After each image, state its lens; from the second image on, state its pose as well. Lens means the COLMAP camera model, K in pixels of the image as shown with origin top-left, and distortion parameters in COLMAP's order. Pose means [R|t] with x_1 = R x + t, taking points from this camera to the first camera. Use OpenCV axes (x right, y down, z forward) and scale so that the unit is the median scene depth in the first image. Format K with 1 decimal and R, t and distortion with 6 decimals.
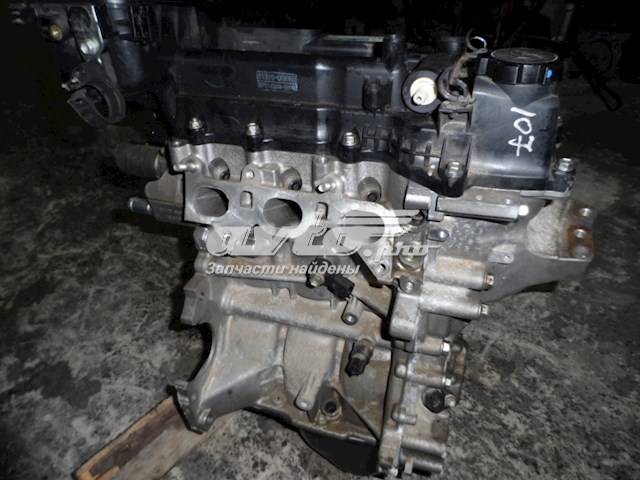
lens RADIAL K [[481.9, 0, 320.1], [0, 481.9, 235.7], [0, 0, 1]] dist [-0.016492, 0.014857]
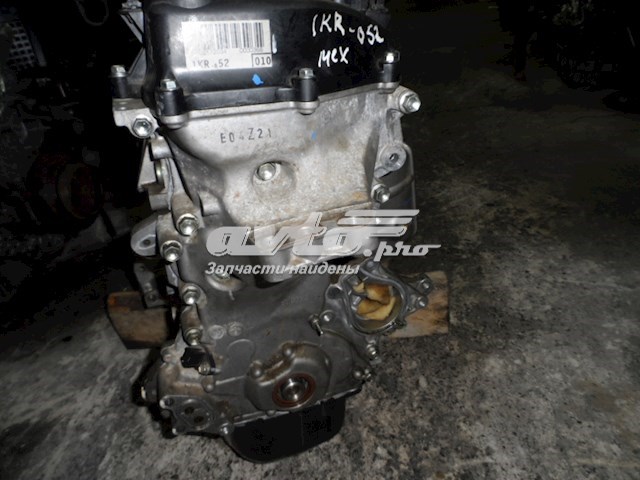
lens RADIAL K [[481.9, 0, 321.0], [0, 481.9, 236.3], [0, 0, 1]] dist [-0.016492, 0.014857]
pose [[0.629407, 0.367843, -0.684498, 0.600953], [-0.421704, 0.901560, 0.096726, -0.044429], [0.652696, 0.227776, 0.722569, 0.264017]]
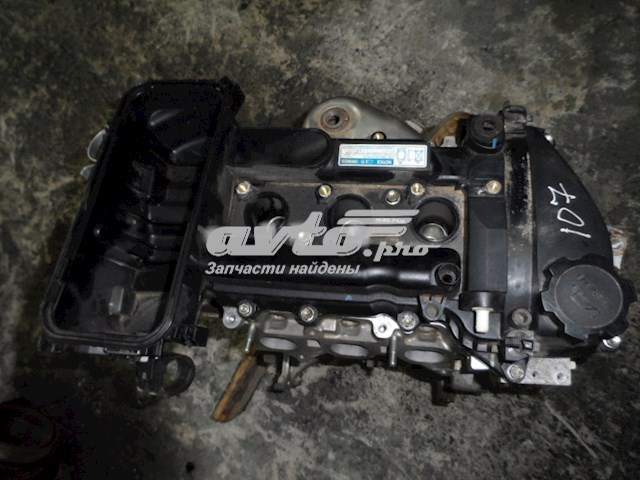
lens RADIAL K [[481.9, 0, 320.8], [0, 481.9, 233.9], [0, 0, 1]] dist [-0.016492, 0.014857]
pose [[0.961899, -0.269629, -0.045287, -0.010144], [0.238682, 0.747348, 0.620081, -0.512976], [-0.133347, -0.607265, 0.783229, 0.158172]]
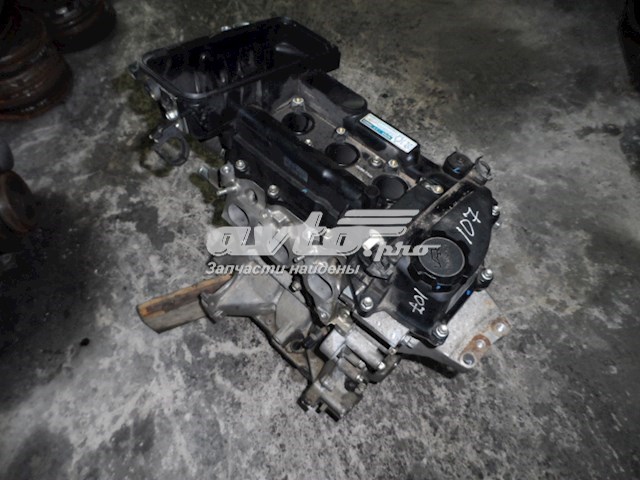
lens RADIAL K [[481.9, 0, 321.7], [0, 481.9, 235.5], [0, 0, 1]] dist [-0.016492, 0.014857]
pose [[0.913022, 0.381304, -0.144909, 0.123206], [-0.303974, 0.872896, 0.381644, -0.355520], [0.272013, -0.304401, 0.912880, -0.130663]]
